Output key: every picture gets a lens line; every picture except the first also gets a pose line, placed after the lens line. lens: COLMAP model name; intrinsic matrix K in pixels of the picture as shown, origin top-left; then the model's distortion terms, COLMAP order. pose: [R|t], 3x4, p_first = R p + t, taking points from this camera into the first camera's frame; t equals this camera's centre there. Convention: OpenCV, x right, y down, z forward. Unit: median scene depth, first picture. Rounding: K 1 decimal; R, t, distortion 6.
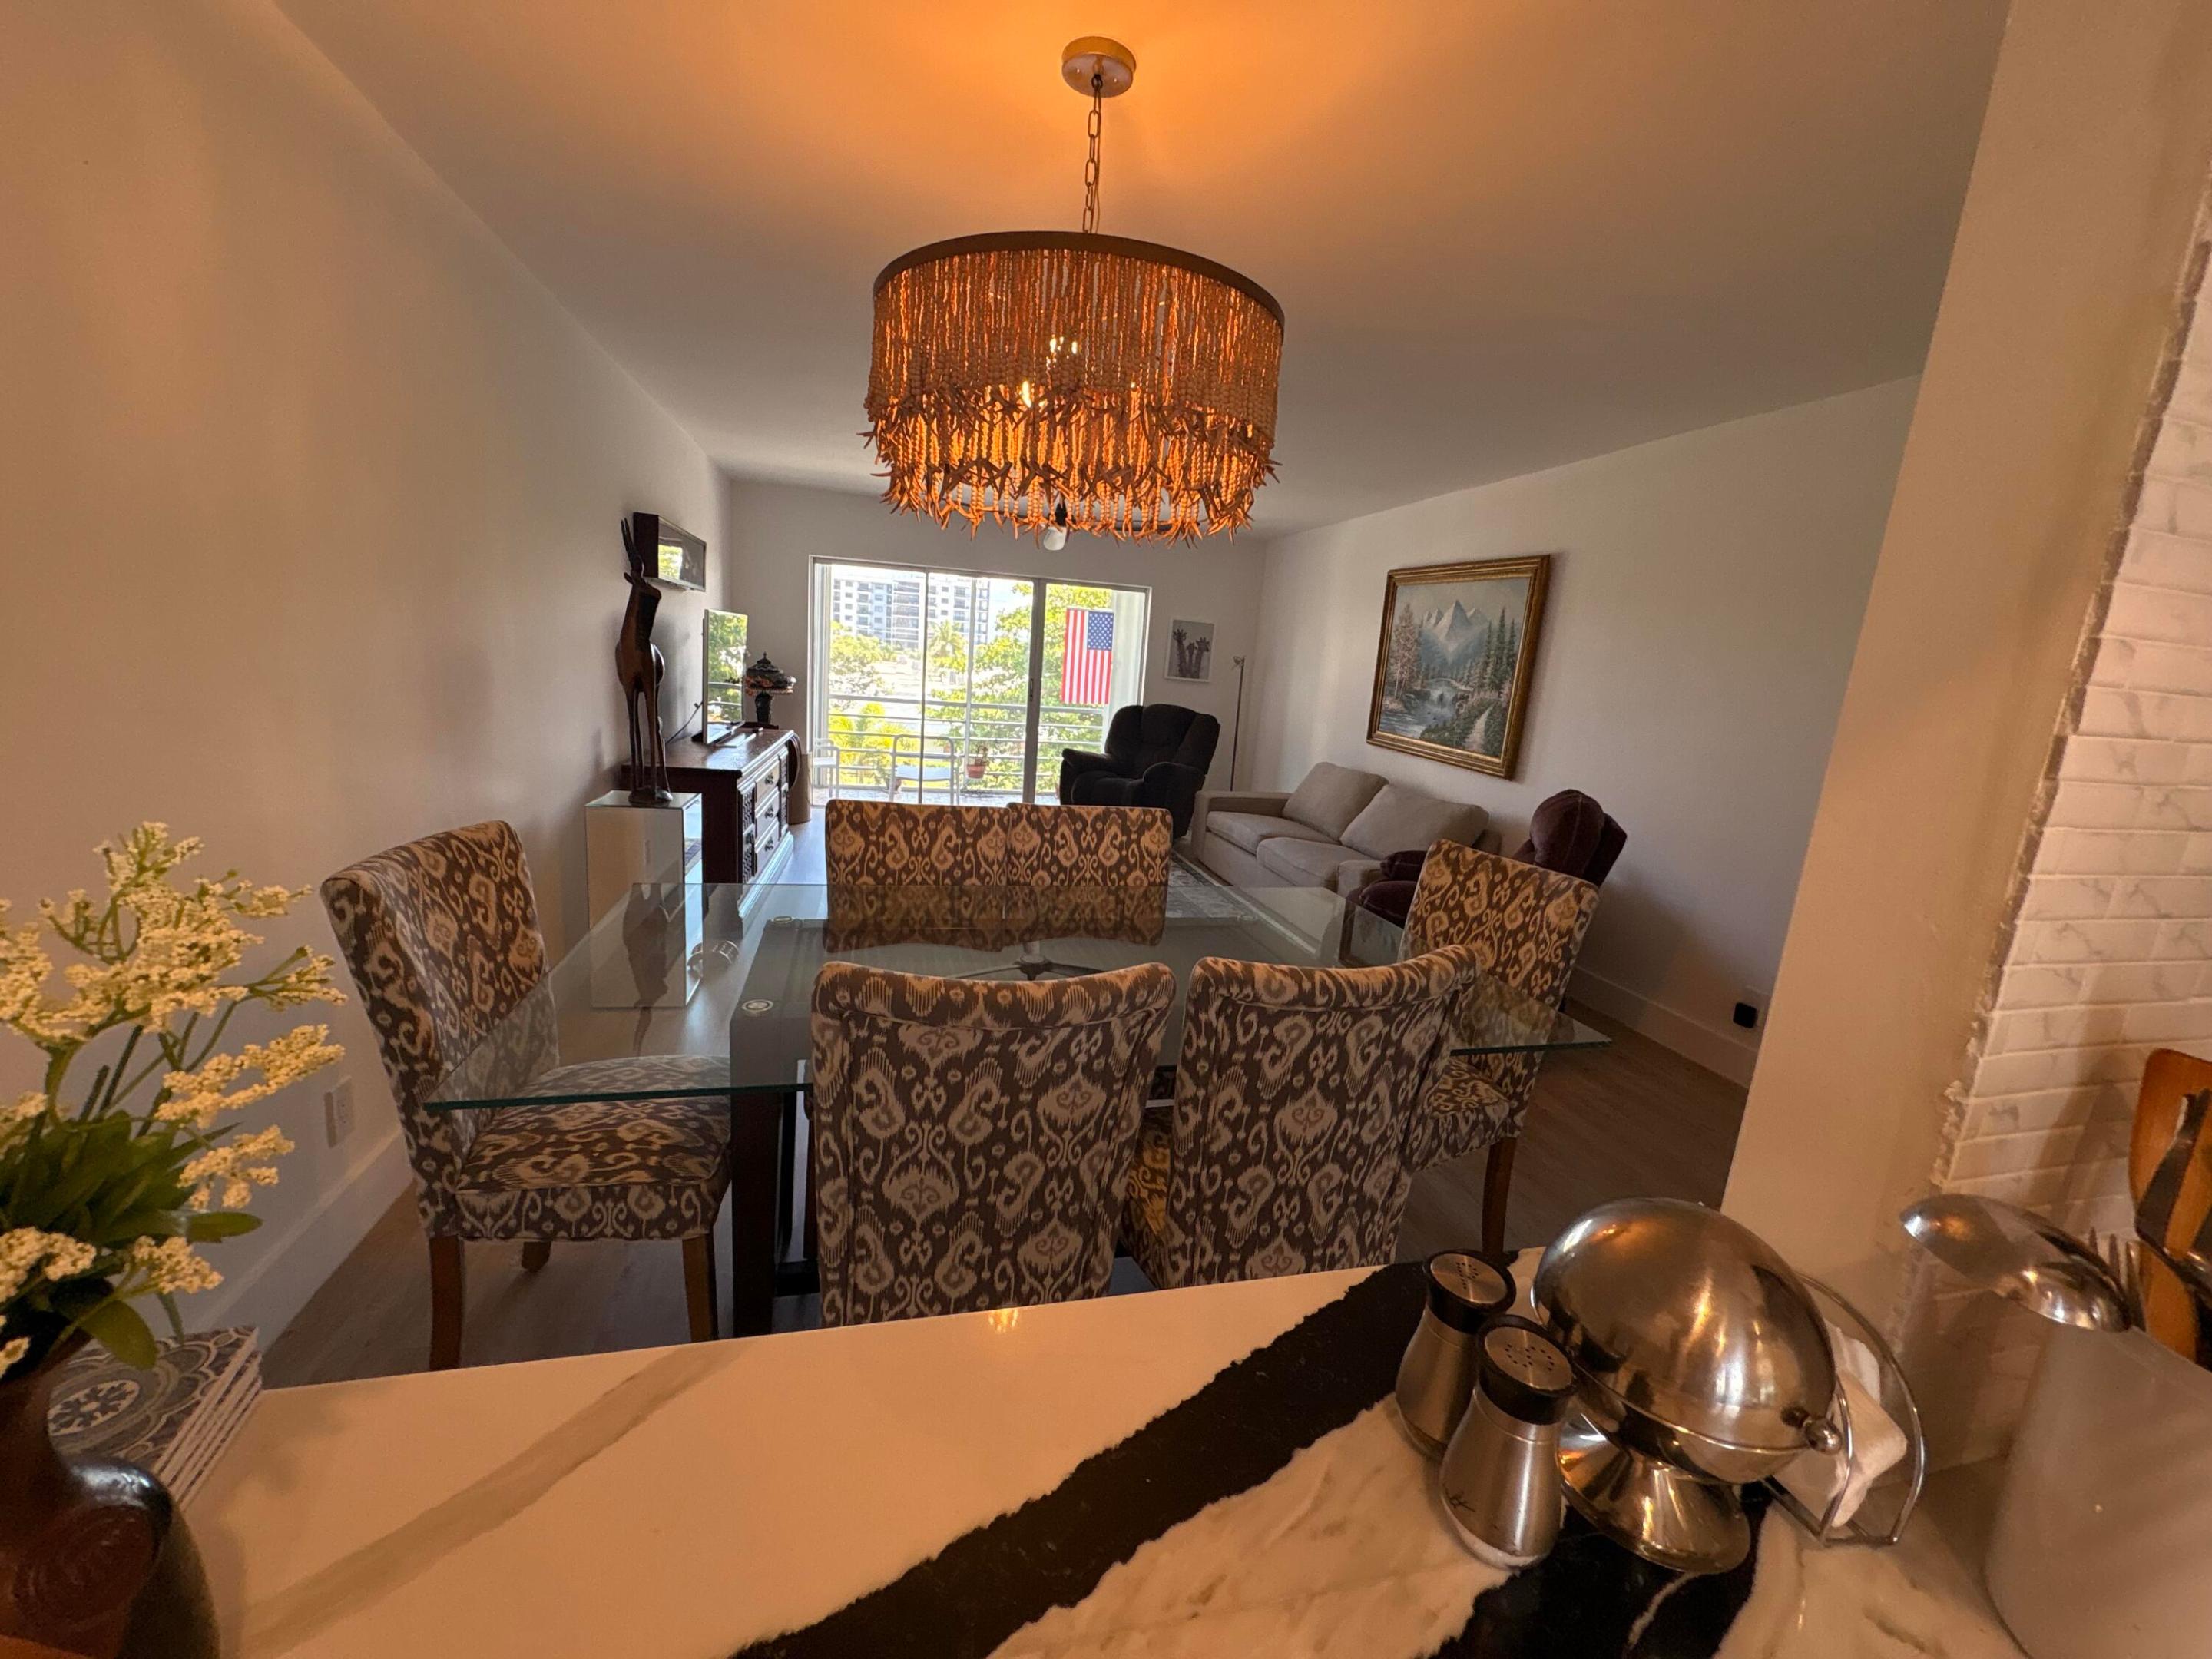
lens RADIAL K [[882.2, 0, 1109.0], [0, 882.2, 827.0], [0, 0, 1]] dist [-0.002088, 0.000555]
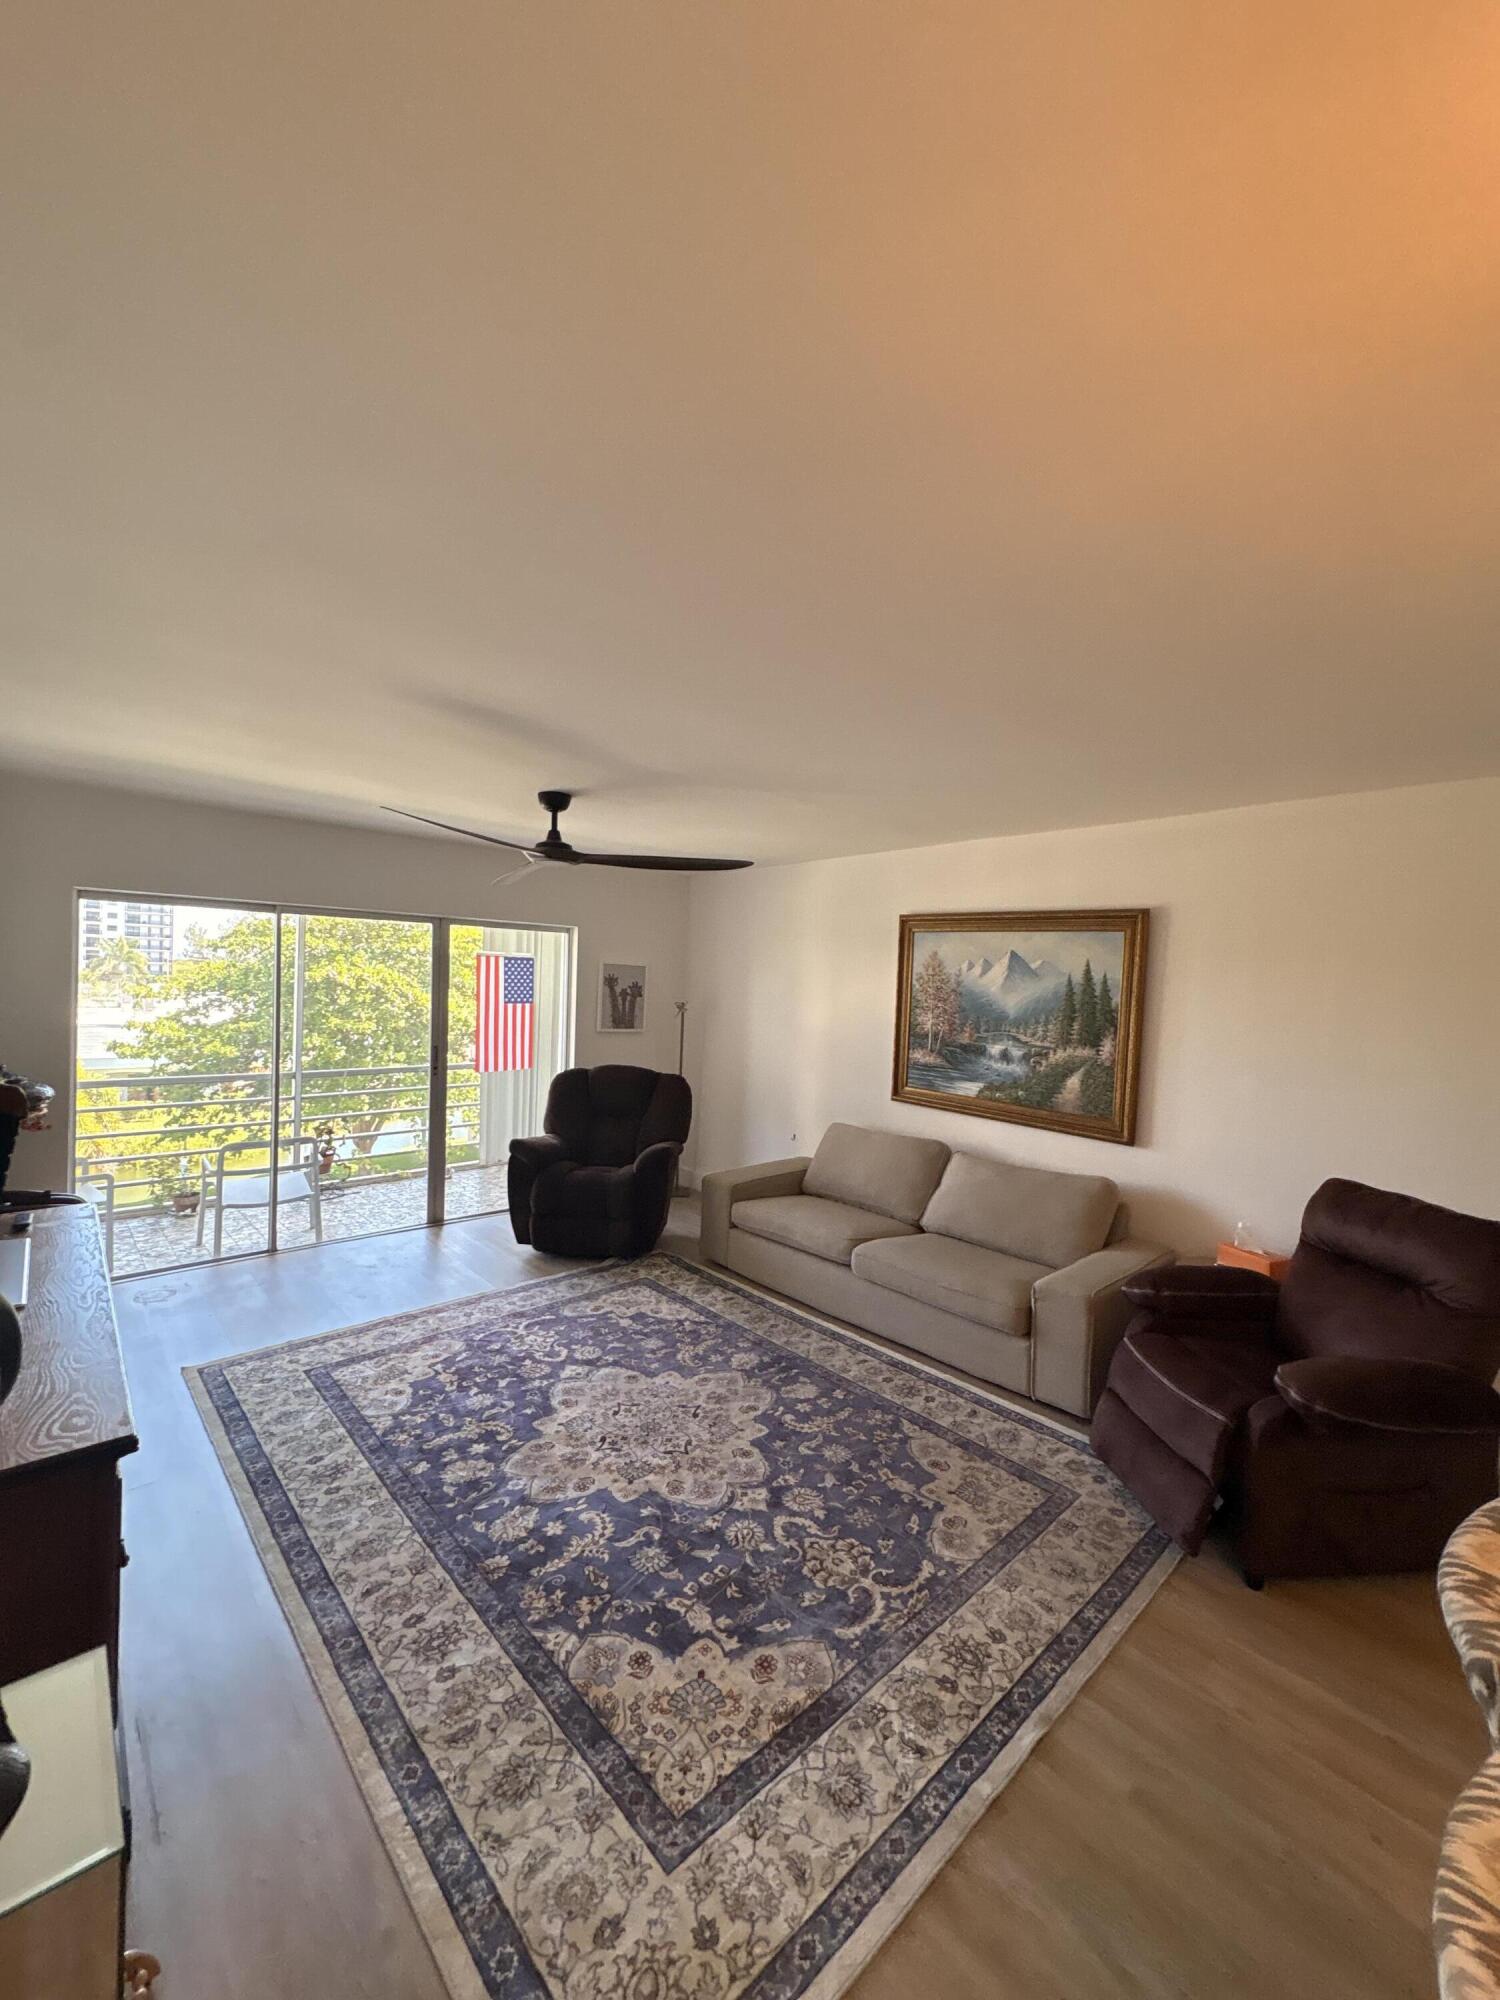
lens RADIAL K [[797.6, 0, 750.0], [0, 797.6, 1000.0], [0, 0, 1]] dist [-0.002088, 0.000555]
pose [[0.877621, -0.057652, 0.475875, -0.230532], [0.123623, 0.986381, -0.108488, -0.131333], [-0.463140, 0.154040, 0.872796, 0.351347]]
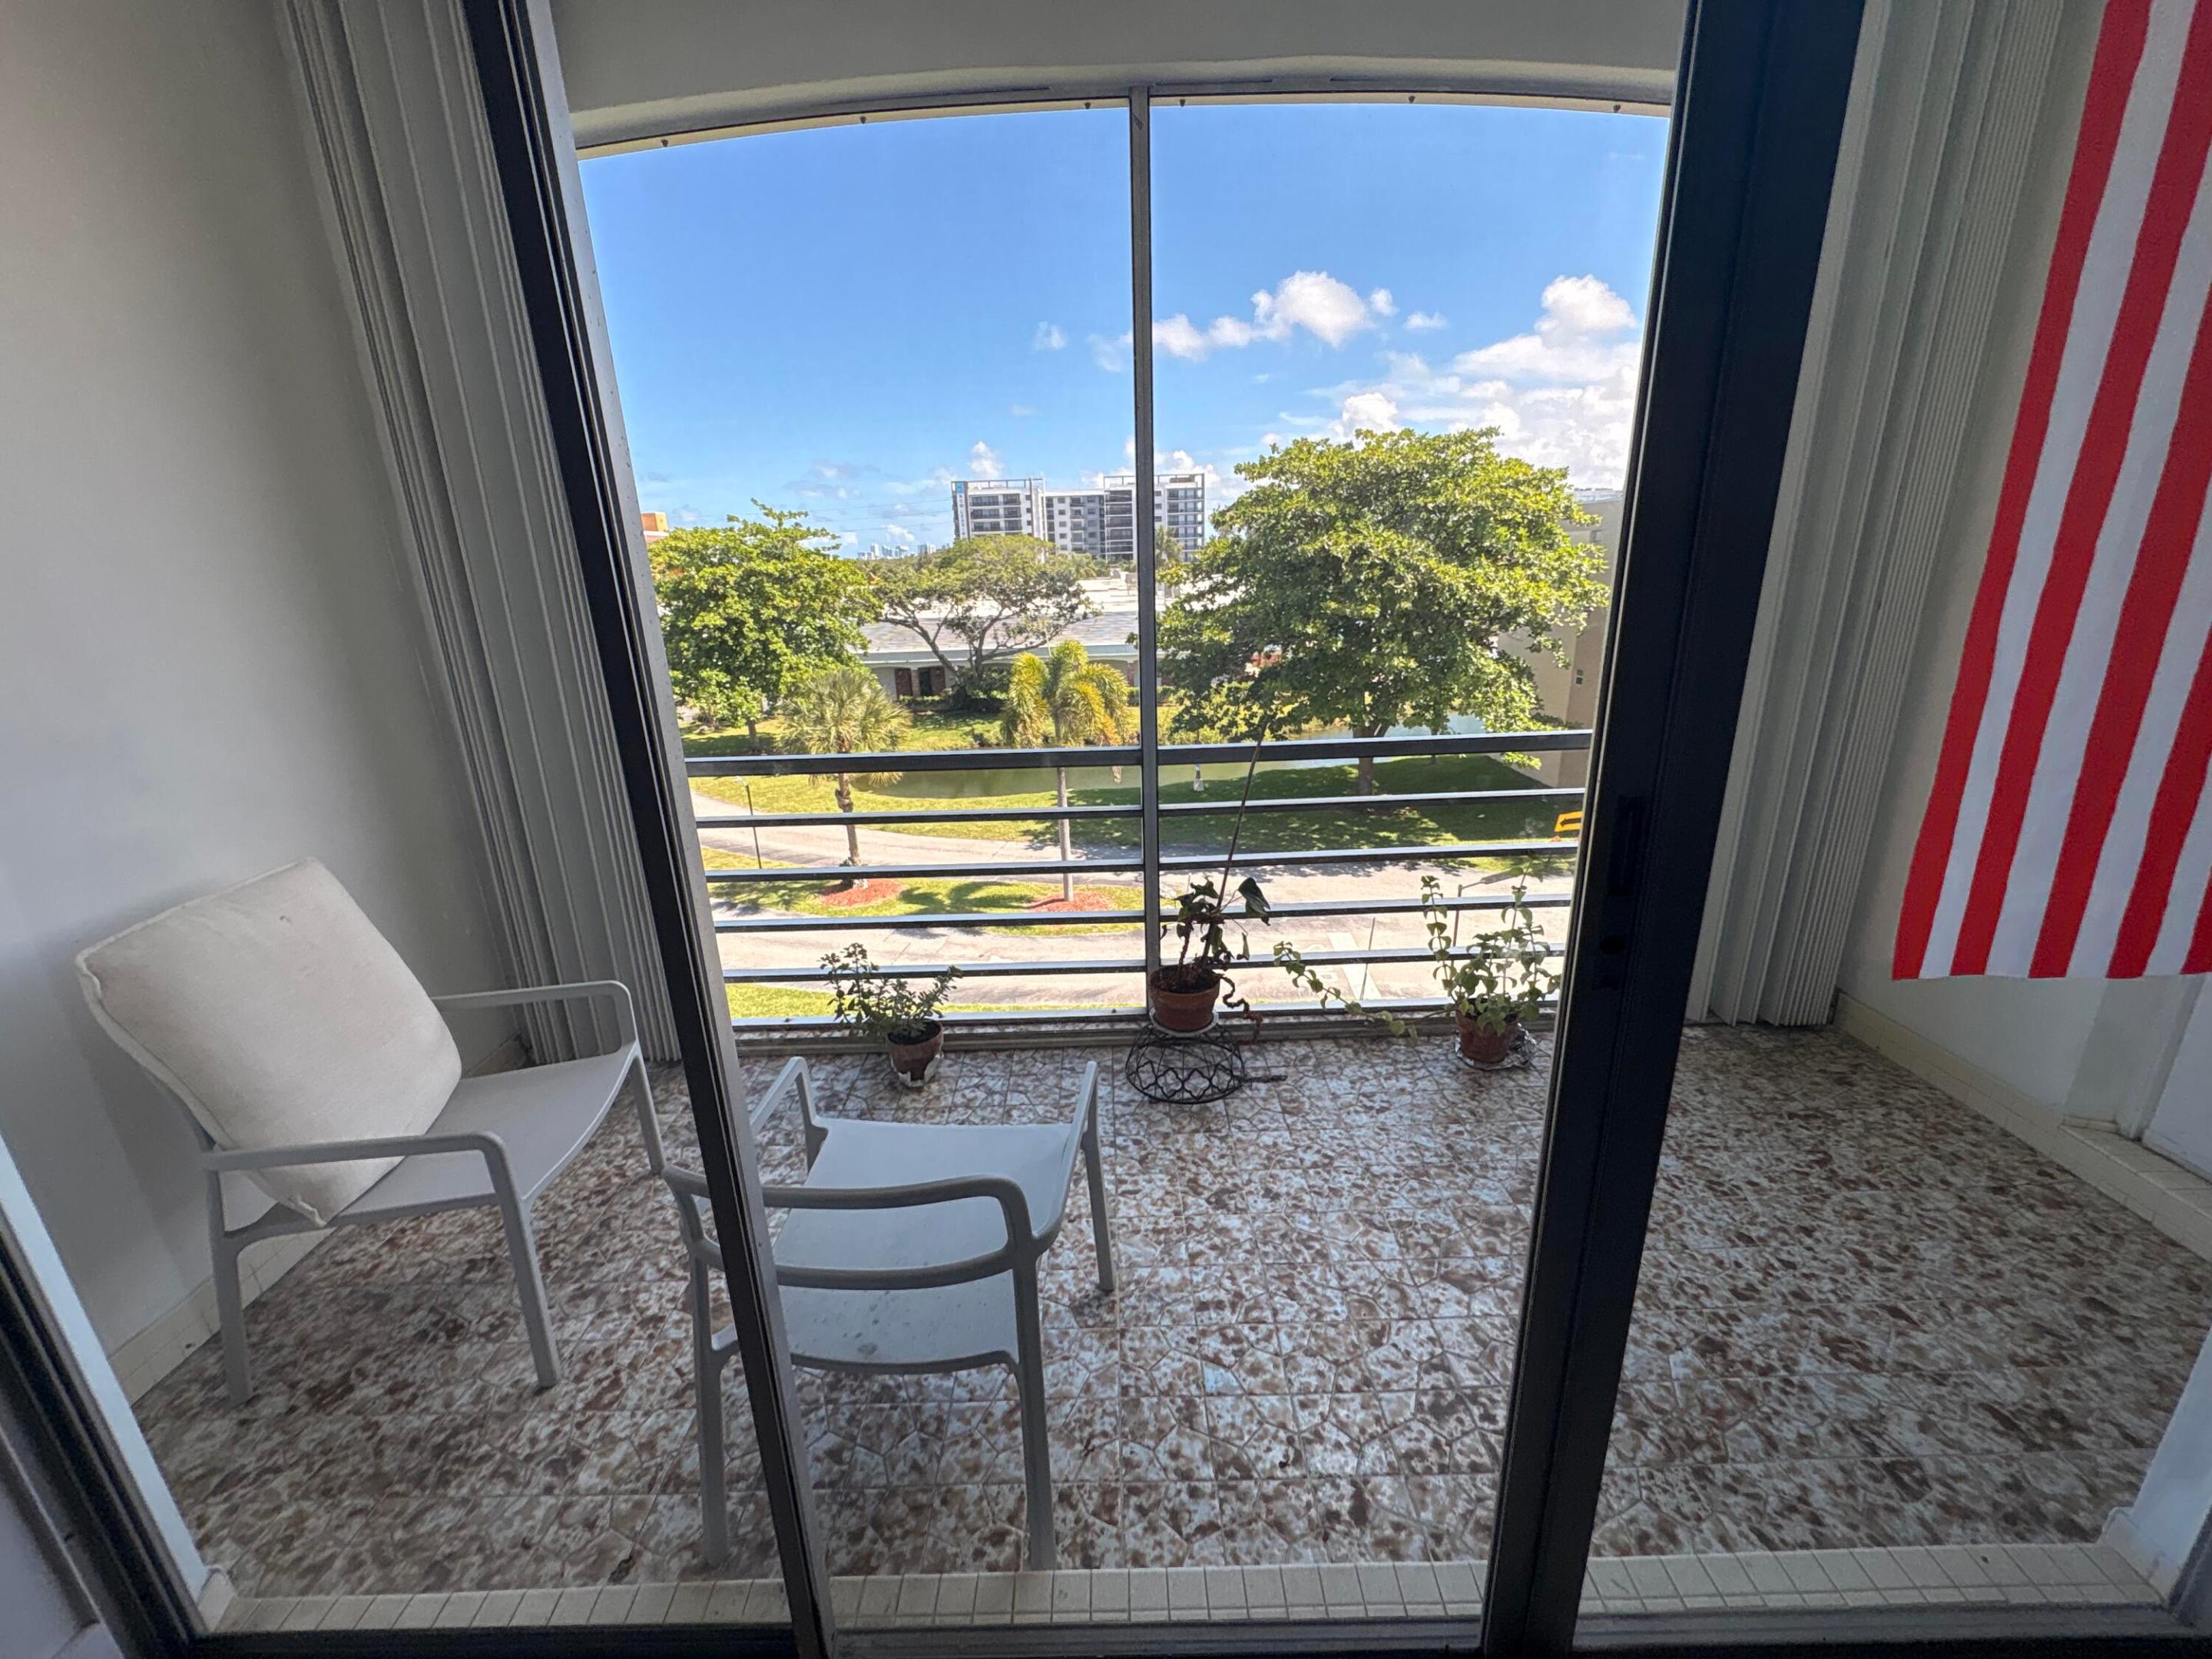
lens RADIAL K [[882.2, 0, 1109.0], [0, 882.2, 827.0], [0, 0, 1]] dist [-0.002088, 0.000555]
pose [[0.966686, -0.032087, -0.253946, -0.149417], [0.058404, 0.993591, 0.096782, -0.218658], [0.249213, -0.108390, 0.962364, 1.077584]]
